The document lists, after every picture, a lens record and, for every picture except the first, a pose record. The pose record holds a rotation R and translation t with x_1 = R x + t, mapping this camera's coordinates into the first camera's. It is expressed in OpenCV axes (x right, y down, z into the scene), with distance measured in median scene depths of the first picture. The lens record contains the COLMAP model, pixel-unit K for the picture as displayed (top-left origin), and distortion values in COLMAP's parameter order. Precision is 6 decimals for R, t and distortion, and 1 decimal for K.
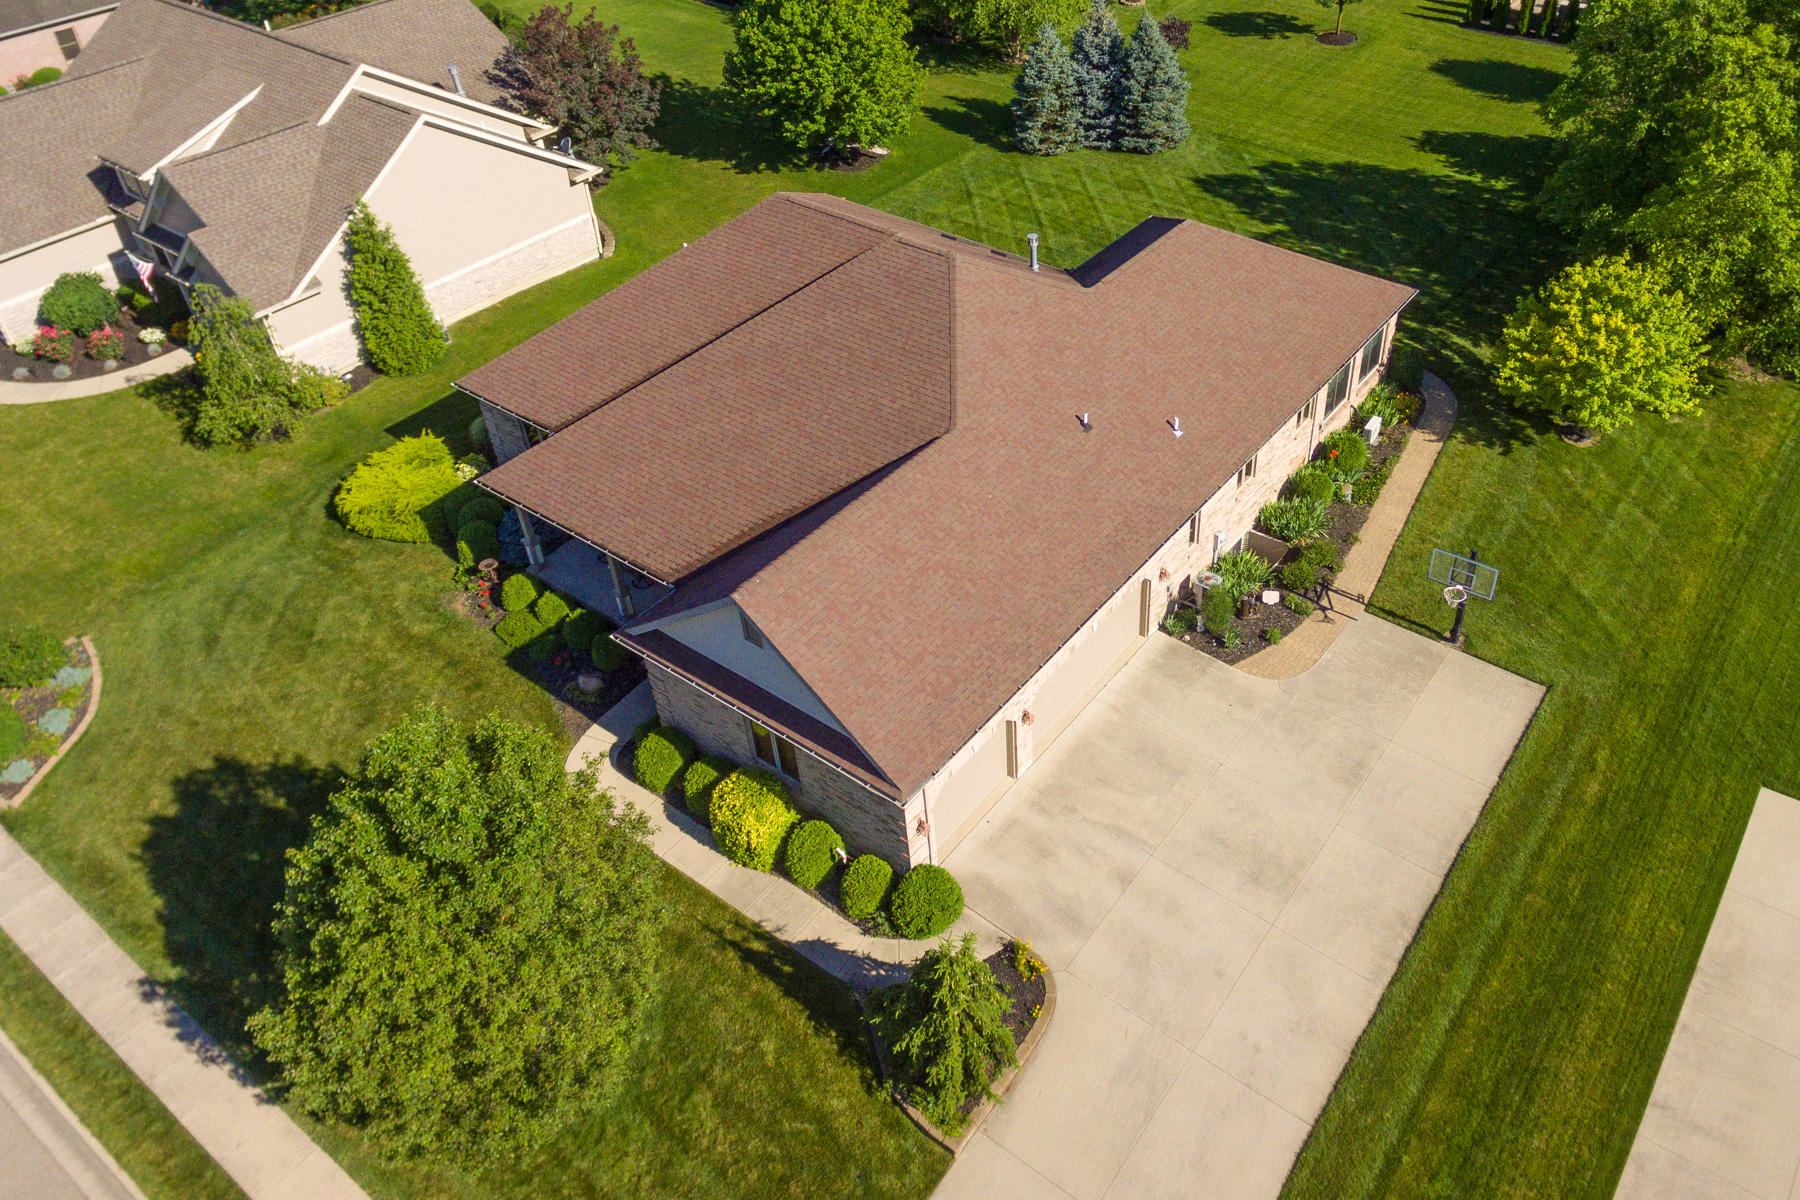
lens RADIAL K [[1382.2, 0, 1020.5], [0, 1382.2, 471.4], [0, 0, 1]] dist [0.077778, -0.107284]
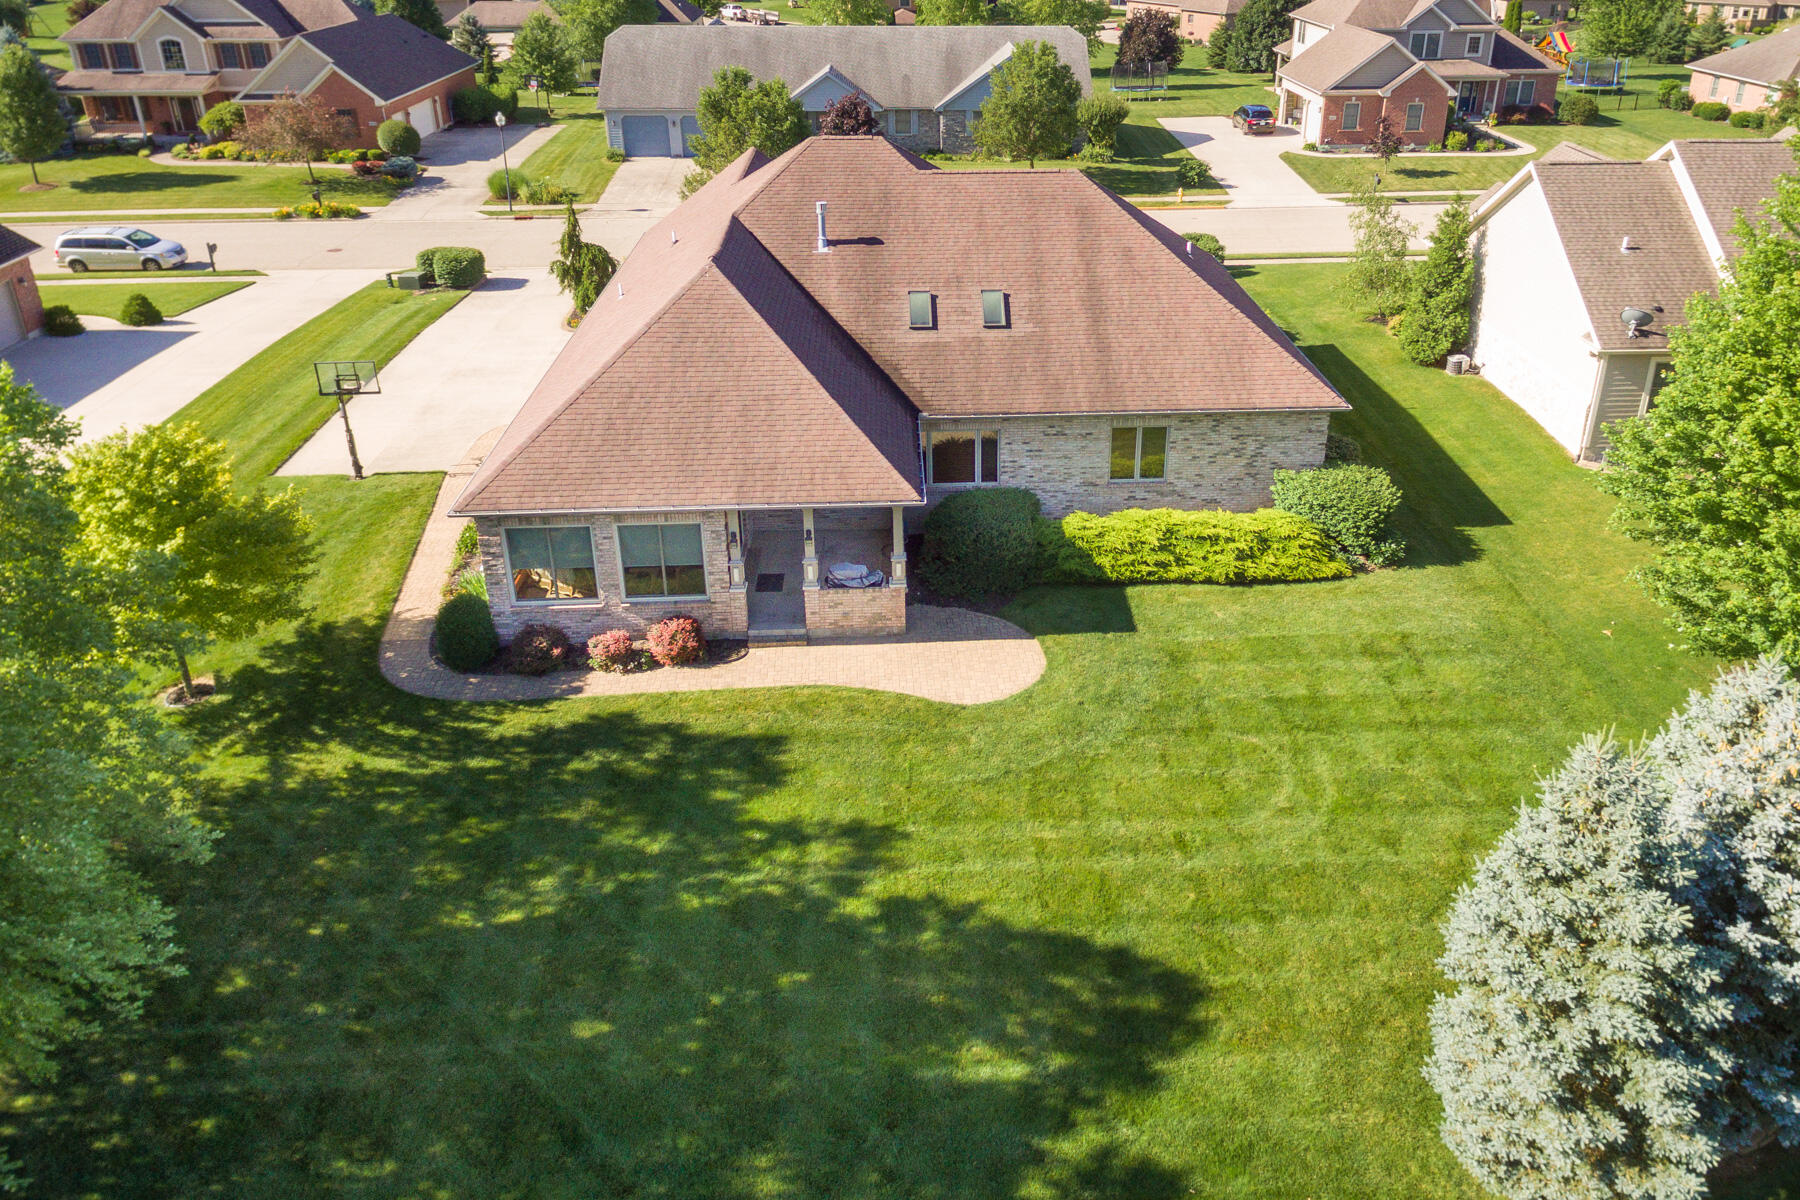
lens RADIAL K [[1343.0, 0, 985.6], [0, 1343.0, 490.3], [0, 0, 1]] dist [0.063929, -0.081860]
pose [[-0.769999, 0.273028, -0.576677, 0.611866], [-0.367041, 0.549755, 0.750367, -0.945040], [0.521903, 0.789446, -0.323099, 1.794219]]
